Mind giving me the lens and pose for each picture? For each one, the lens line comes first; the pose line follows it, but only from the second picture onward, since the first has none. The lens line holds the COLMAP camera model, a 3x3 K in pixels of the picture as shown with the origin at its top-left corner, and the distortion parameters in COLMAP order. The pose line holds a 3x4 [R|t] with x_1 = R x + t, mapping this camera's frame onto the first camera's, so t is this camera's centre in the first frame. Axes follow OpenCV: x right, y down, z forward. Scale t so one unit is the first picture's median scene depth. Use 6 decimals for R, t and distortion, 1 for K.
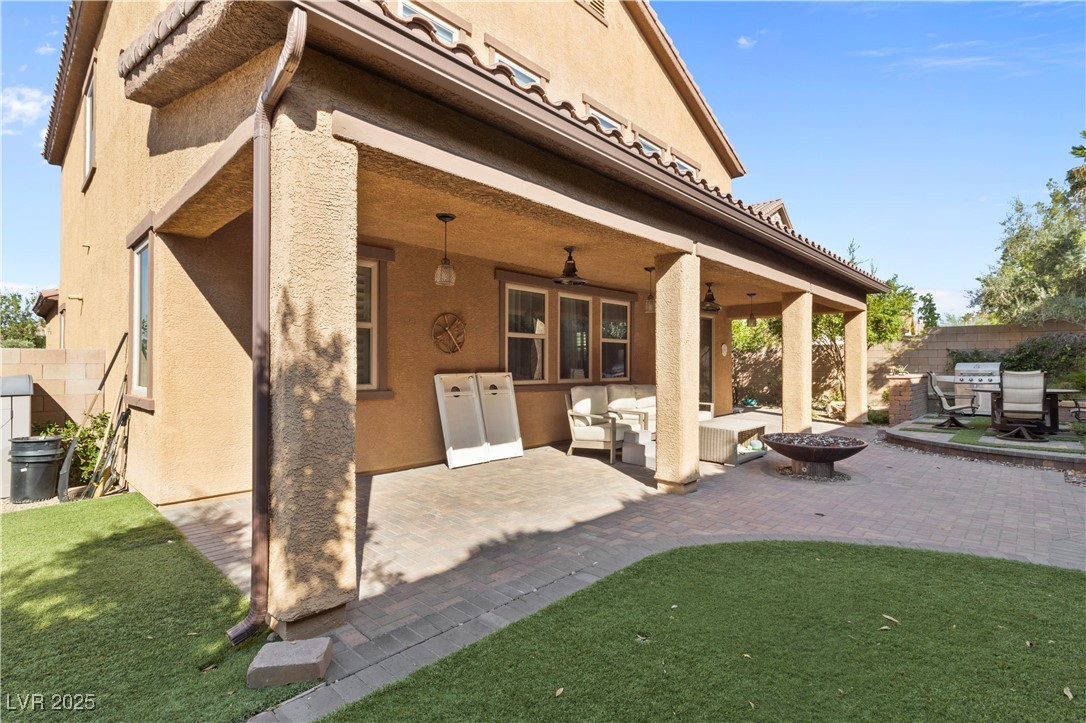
lens RADIAL K [[507.4, 0, 546.7], [0, 507.4, 366.2], [0, 0, 1]] dist [0.003284, 0.000233]
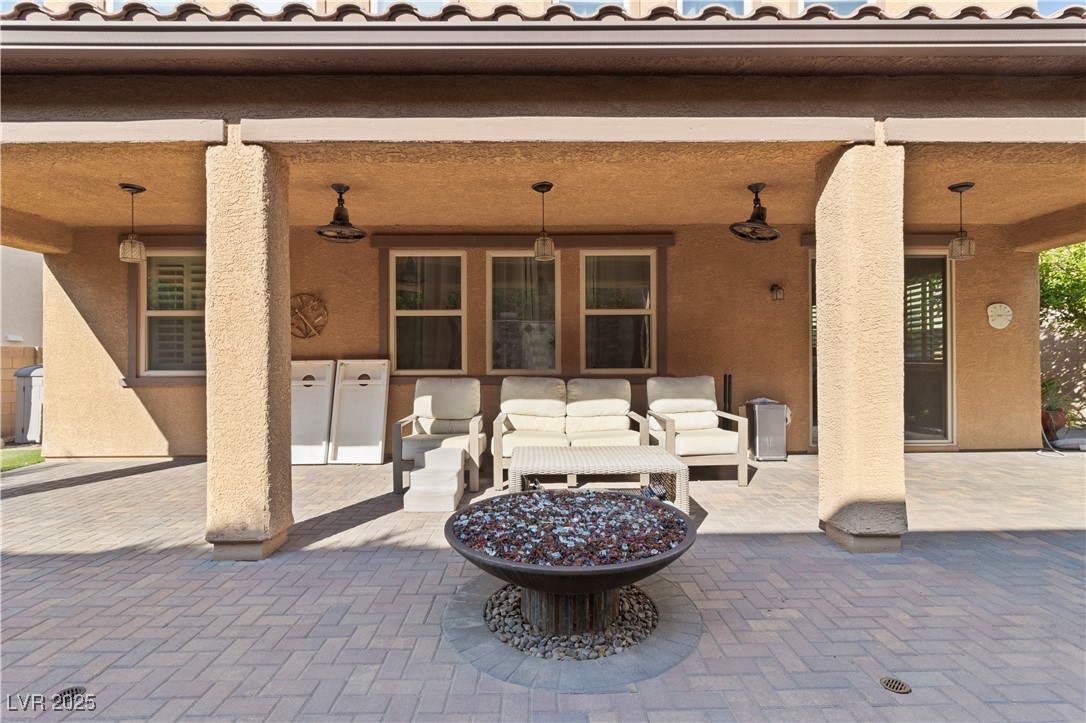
lens RADIAL K [[507.4, 0, 544.5], [0, 507.4, 355.4], [0, 0, 1]] dist [0.003284, 0.000233]
pose [[0.705291, -0.013483, -0.708789, 0.681843], [0.006123, 0.999898, -0.012927, 0.018088], [0.708891, 0.004777, 0.705302, 0.605183]]
